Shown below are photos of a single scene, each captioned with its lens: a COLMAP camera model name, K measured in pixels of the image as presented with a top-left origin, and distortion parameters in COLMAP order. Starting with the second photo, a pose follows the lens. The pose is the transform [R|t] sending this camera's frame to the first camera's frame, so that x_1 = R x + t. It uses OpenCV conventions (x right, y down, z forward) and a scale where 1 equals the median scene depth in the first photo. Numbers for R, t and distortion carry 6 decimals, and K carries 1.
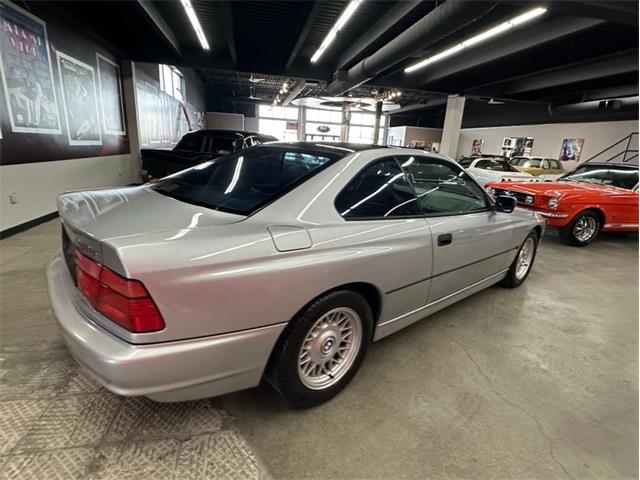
lens RADIAL K [[331.3, 0, 320.0], [0, 331.3, 240.0], [0, 0, 1]] dist [-0.001744, 0.000777]
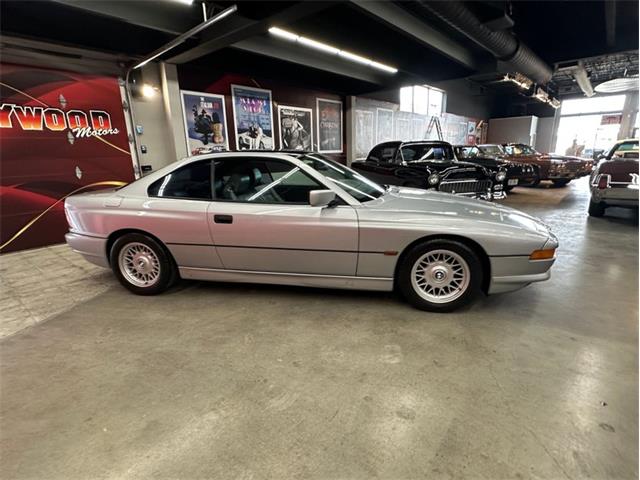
lens RADIAL K [[331.3, 0, 320.0], [0, 331.3, 240.0], [0, 0, 1]] dist [-0.001744, 0.000777]
pose [[0.618745, 0.123558, -0.775814, 0.588664], [-0.149470, 0.988030, 0.038147, -0.009454], [0.771241, 0.092358, 0.629807, 0.168825]]
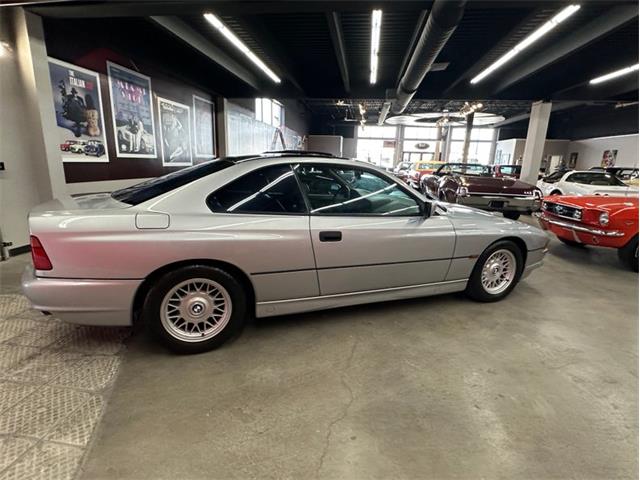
lens RADIAL K [[331.3, 0, 320.0], [0, 331.3, 240.0], [0, 0, 1]] dist [-0.001744, 0.000777]
pose [[0.945680, 0.046166, -0.321806, 0.250707], [-0.063808, 0.996970, -0.044484, 0.022562], [0.318777, 0.062602, 0.945760, -0.023506]]
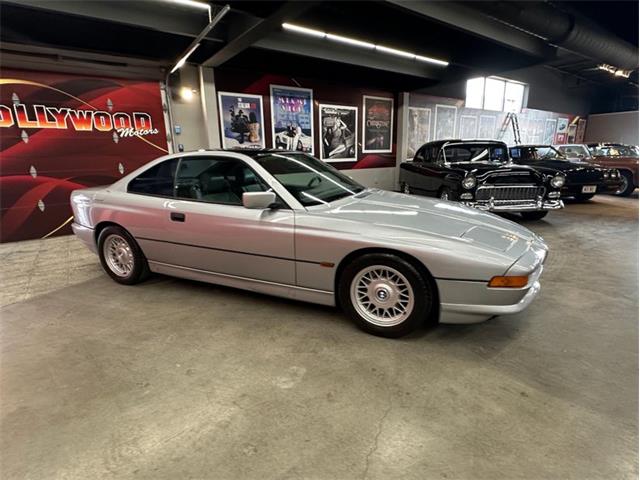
lens RADIAL K [[331.3, 0, 320.0], [0, 331.3, 240.0], [0, 0, 1]] dist [-0.001744, 0.000777]
pose [[0.424010, 0.160104, -0.891393, 0.652219], [-0.201907, 0.976190, 0.079293, -0.047380], [0.882864, 0.146357, 0.446240, 0.329359]]
